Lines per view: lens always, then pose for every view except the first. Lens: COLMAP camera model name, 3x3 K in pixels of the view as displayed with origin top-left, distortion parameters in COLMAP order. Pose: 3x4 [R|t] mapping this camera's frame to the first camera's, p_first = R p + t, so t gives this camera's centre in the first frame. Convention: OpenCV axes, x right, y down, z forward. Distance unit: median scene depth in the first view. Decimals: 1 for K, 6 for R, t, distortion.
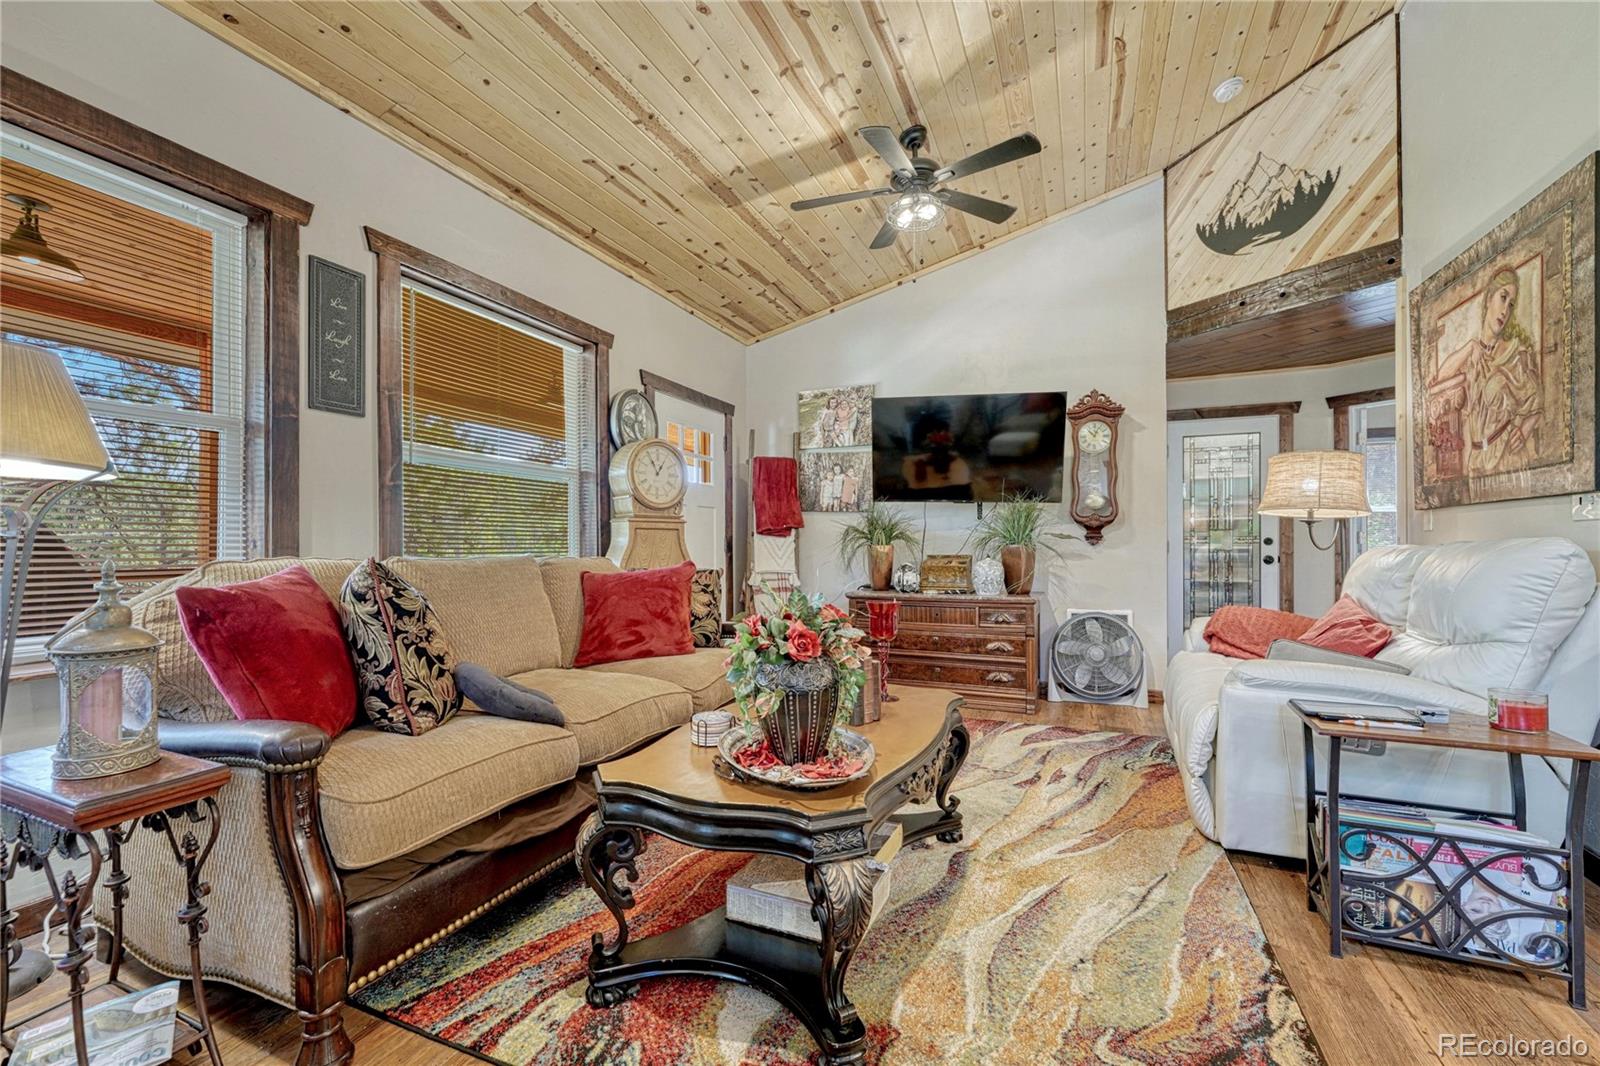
lens RADIAL K [[681.3, 0, 794.1], [0, 681.3, 543.0], [0, 0, 1]] dist [-0.005280, 0.002457]
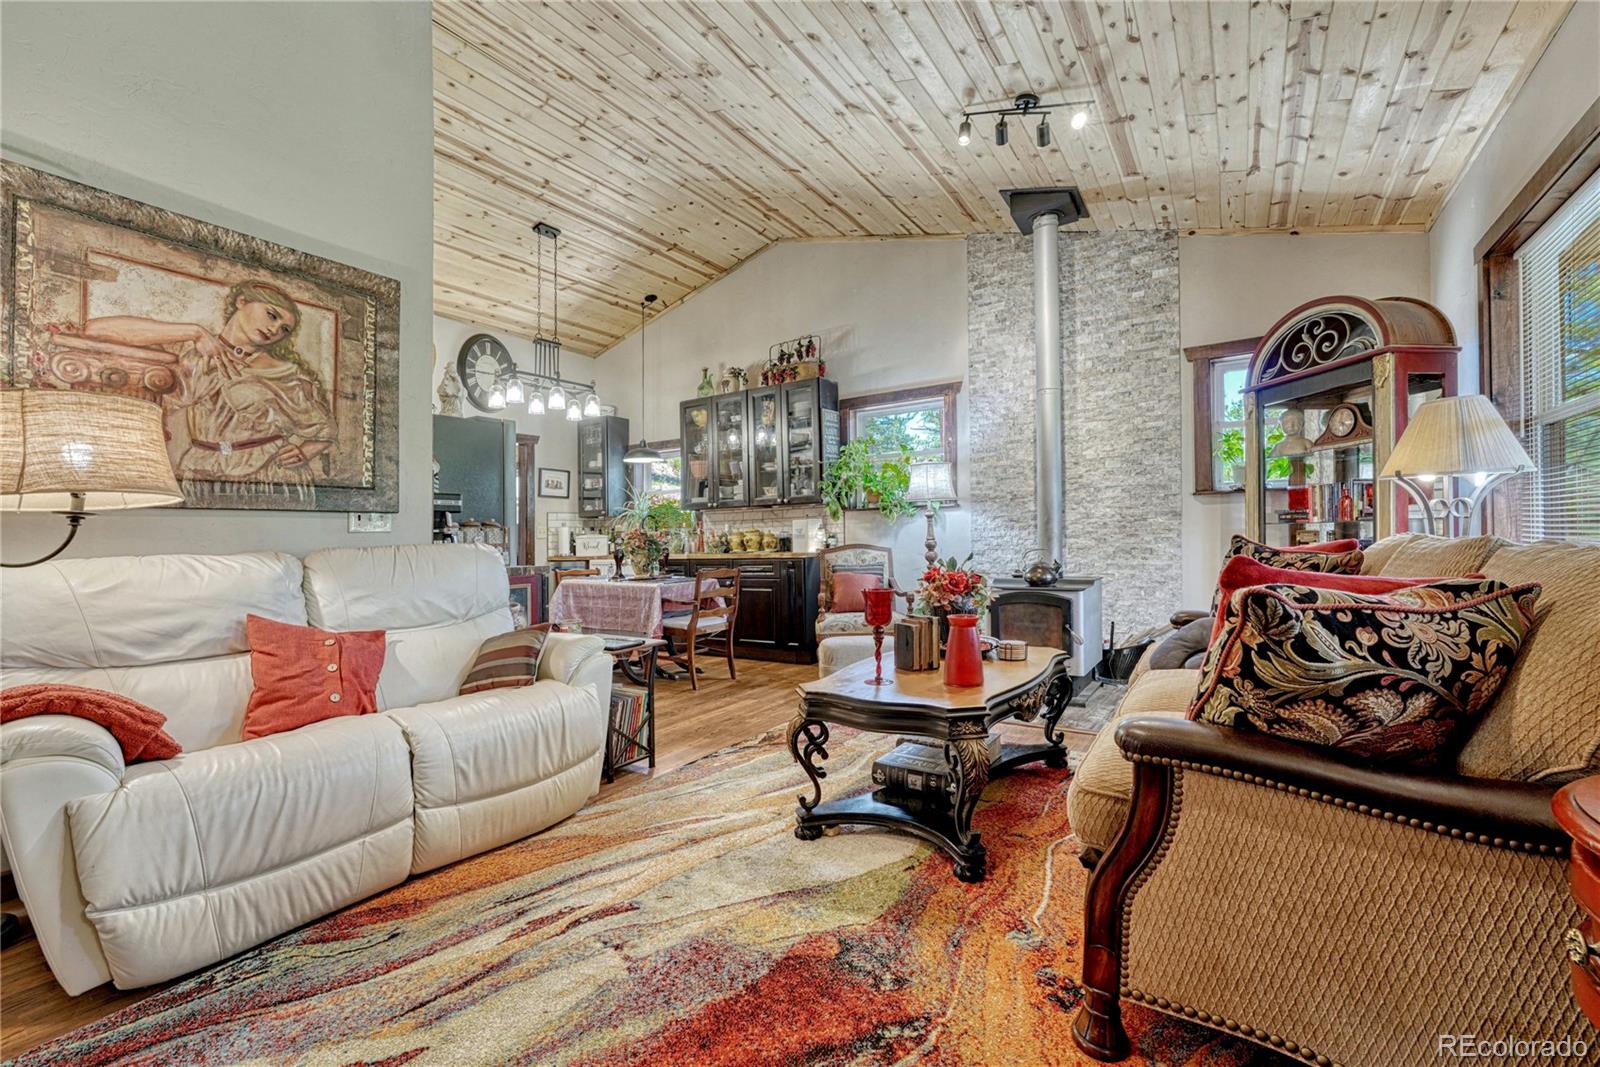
lens RADIAL K [[681.3, 0, 803.7], [0, 681.3, 542.4], [0, 0, 1]] dist [-0.005280, 0.002457]
pose [[-0.986368, 0.026056, 0.162478, 0.049089], [0.025471, 0.999659, -0.005683, 0.013108], [-0.162570, -0.001467, -0.986696, 1.563245]]
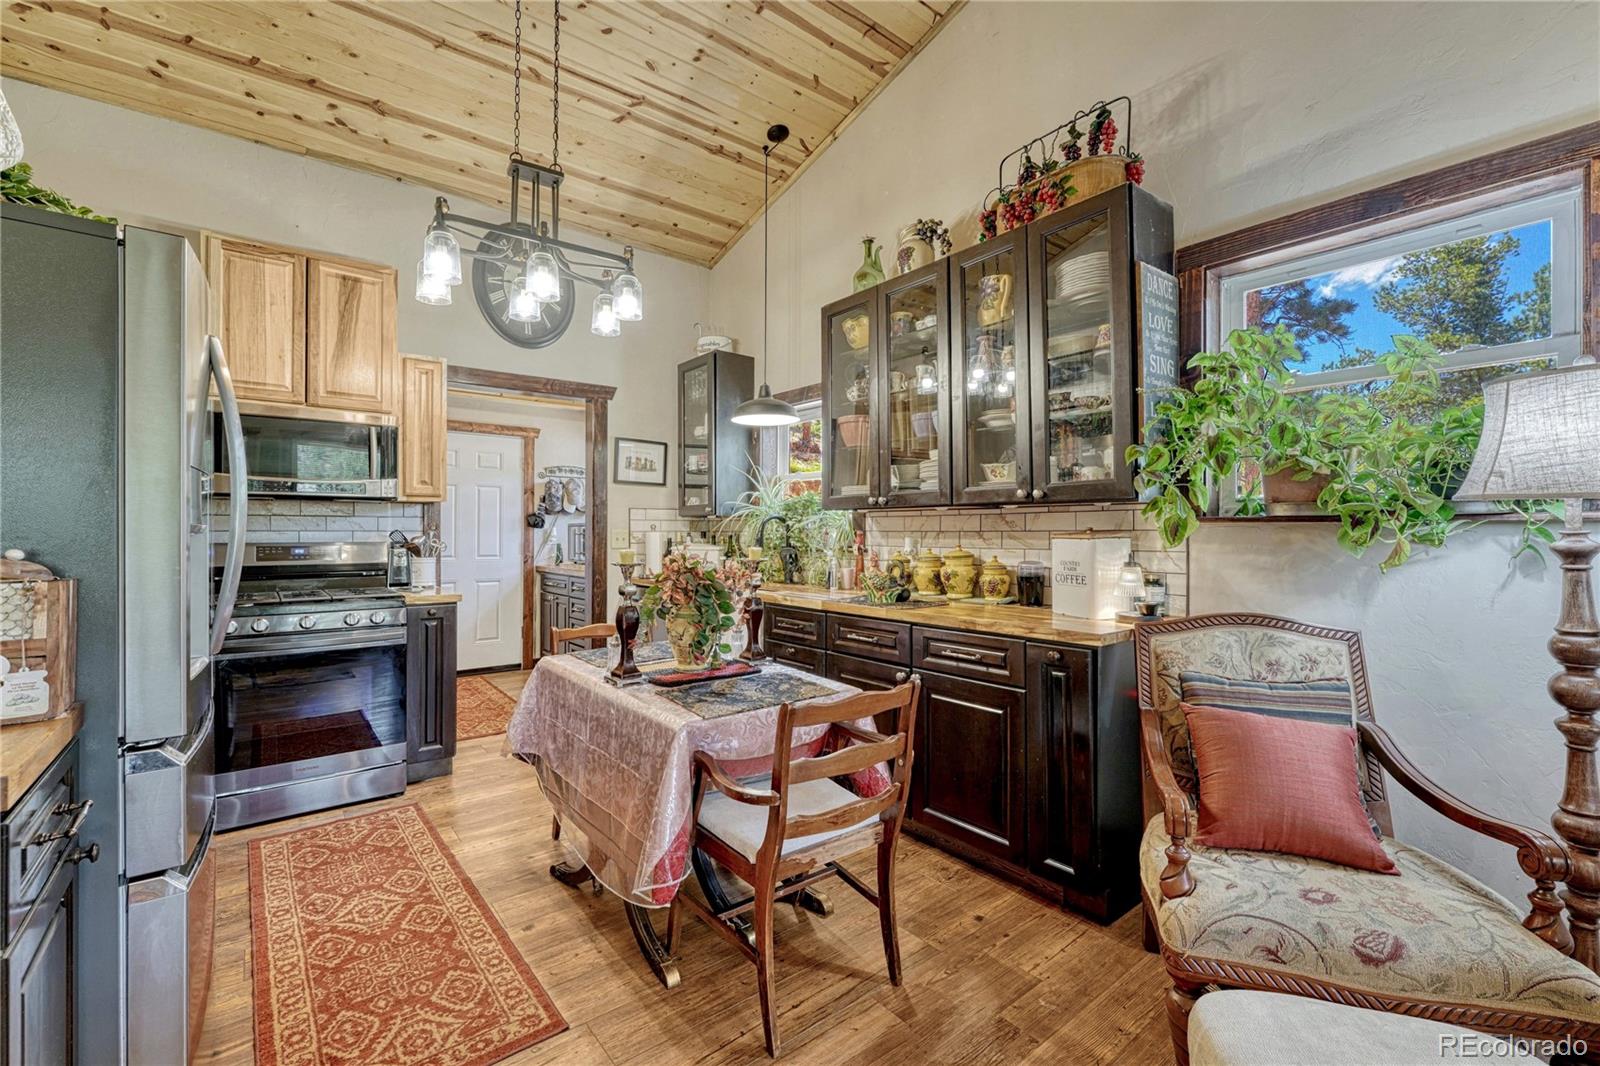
lens RADIAL K [[681.3, 0, 775.6], [0, 681.3, 523.9], [0, 0, 1]] dist [-0.005280, 0.002457]
pose [[-0.874570, 0.008825, 0.484819, 0.289975], [-0.000222, 0.999827, -0.018601, -0.067342], [-0.484899, -0.016376, -0.874417, 0.519234]]
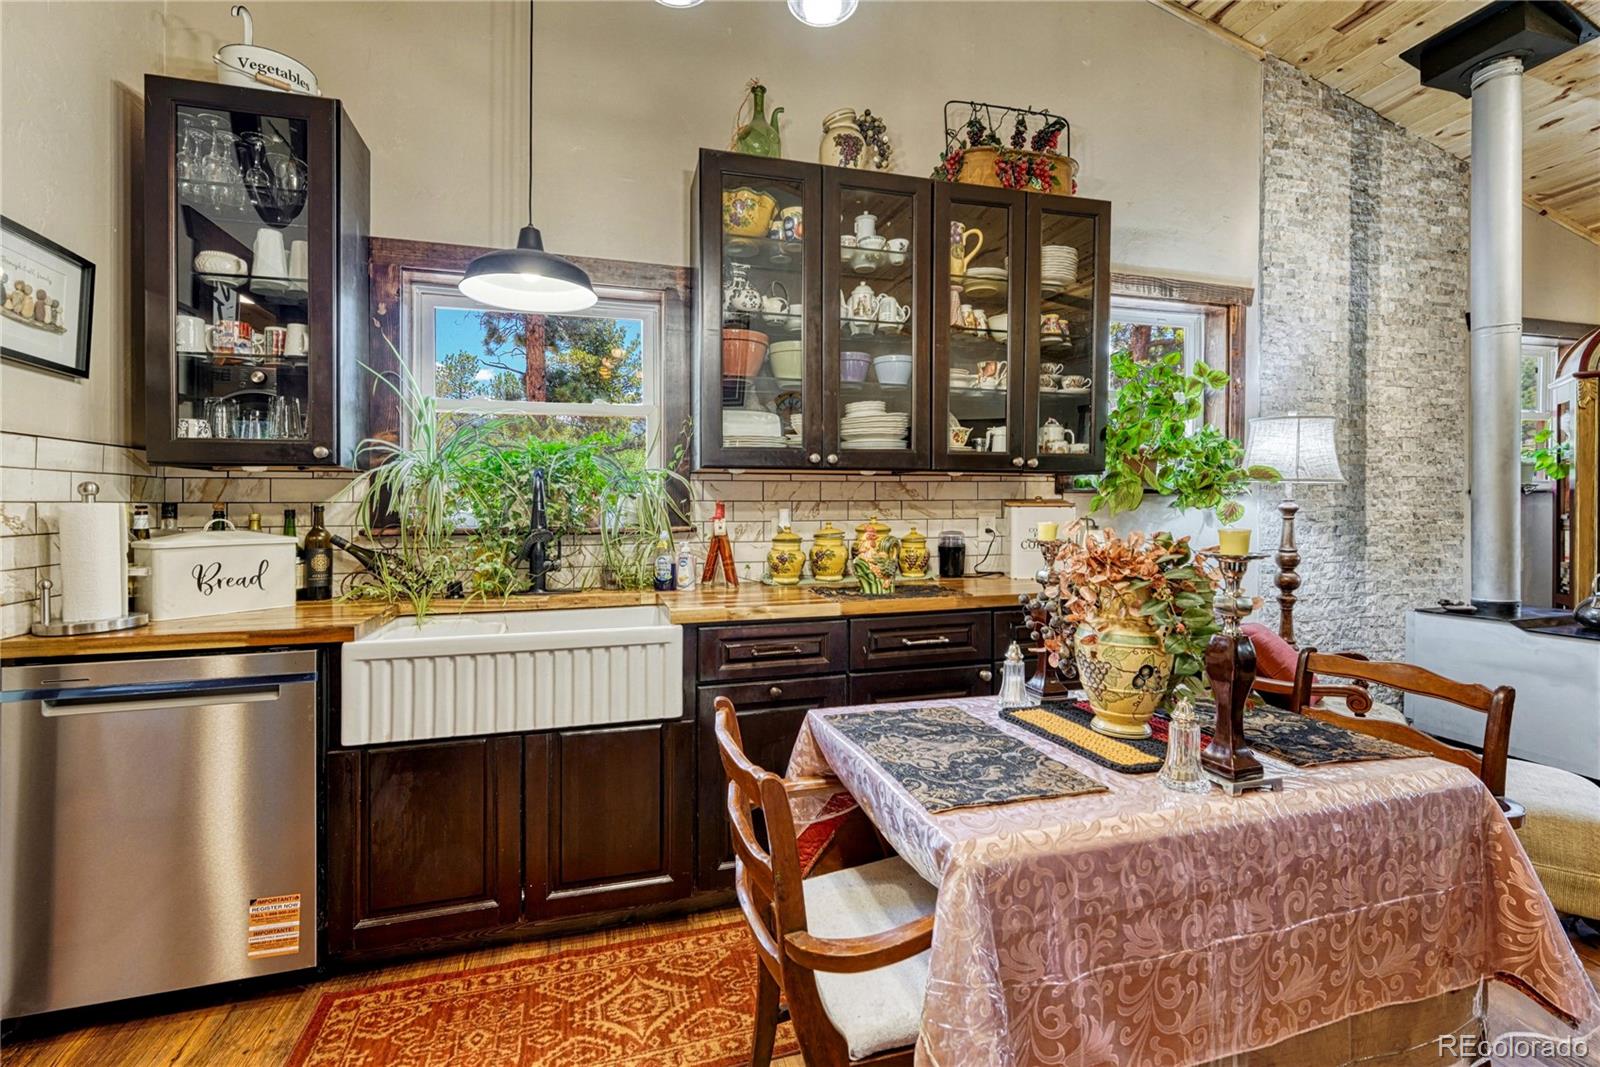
lens RADIAL K [[681.3, 0, 773.4], [0, 681.3, 511.1], [0, 0, 1]] dist [-0.005280, 0.002457]
pose [[-0.774121, 0.008151, -0.632985, 1.215208], [0.015270, 0.999867, -0.005799, -0.058725], [0.632853, -0.014155, -0.774142, 0.078063]]
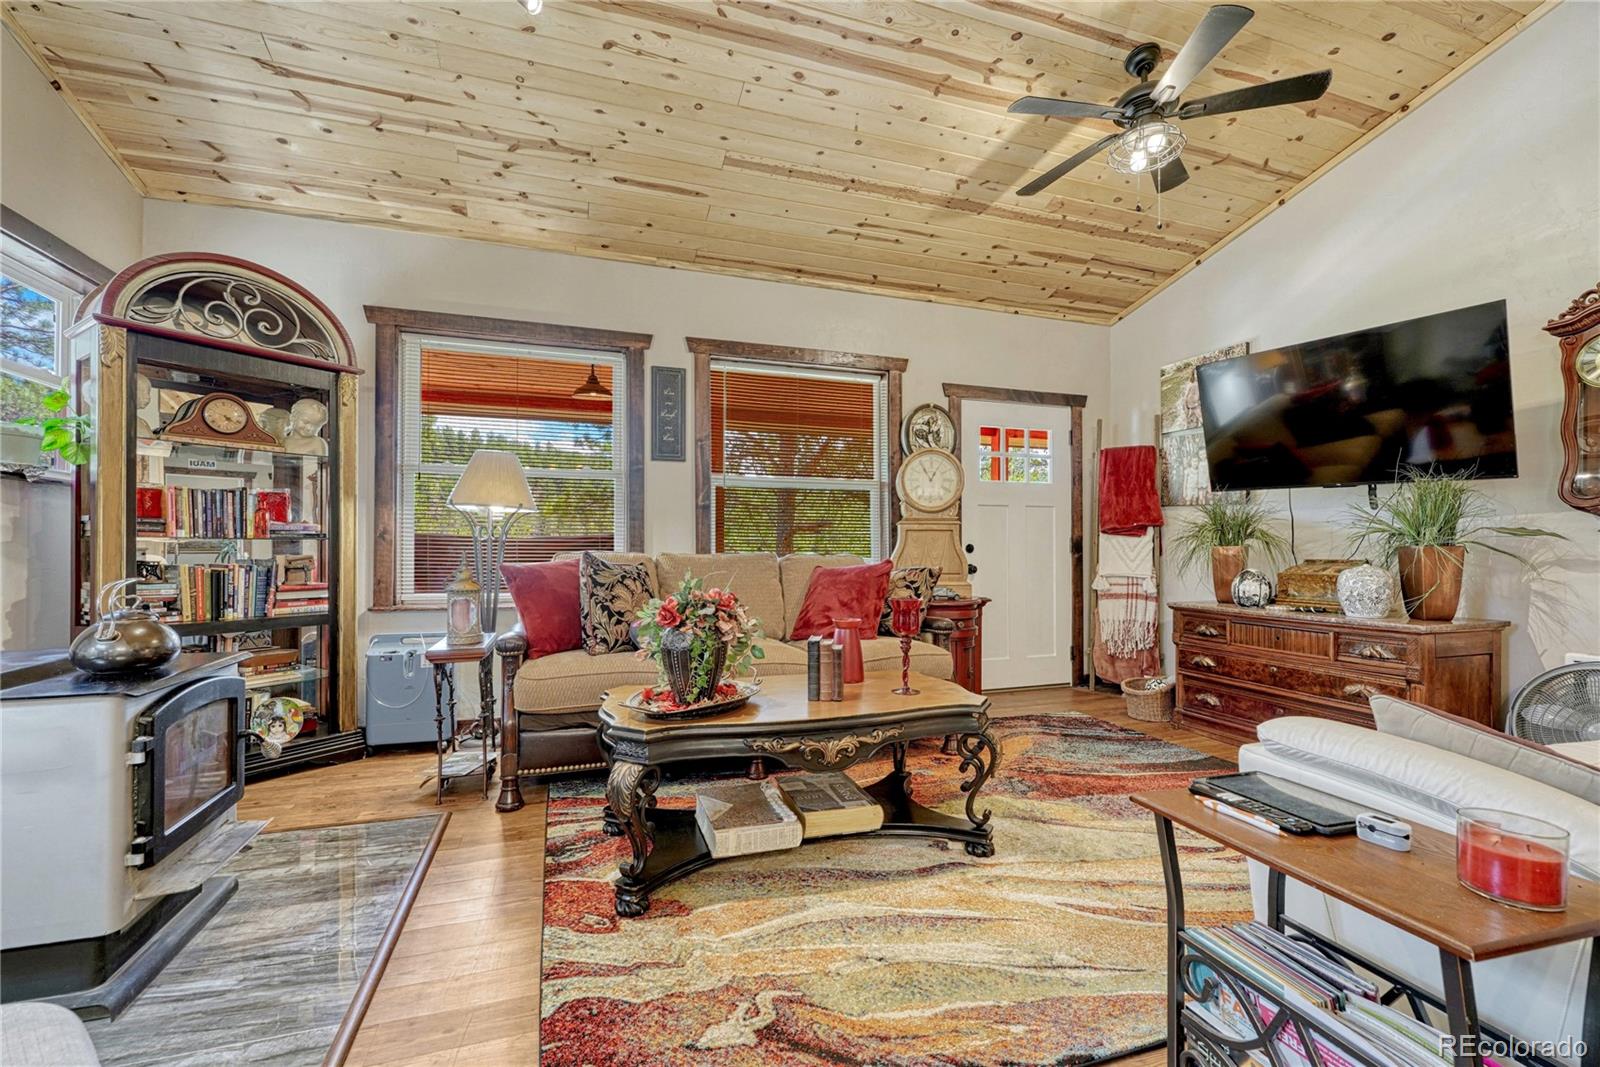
lens RADIAL K [[681.3, 0, 786.0], [0, 681.3, 548.6], [0, 0, 1]] dist [-0.005280, 0.002457]
pose [[0.664030, 0.005506, -0.747686, 0.599388], [0.000559, 0.999969, 0.007860, -0.000074], [0.747706, -0.005637, 0.664006, 0.128473]]
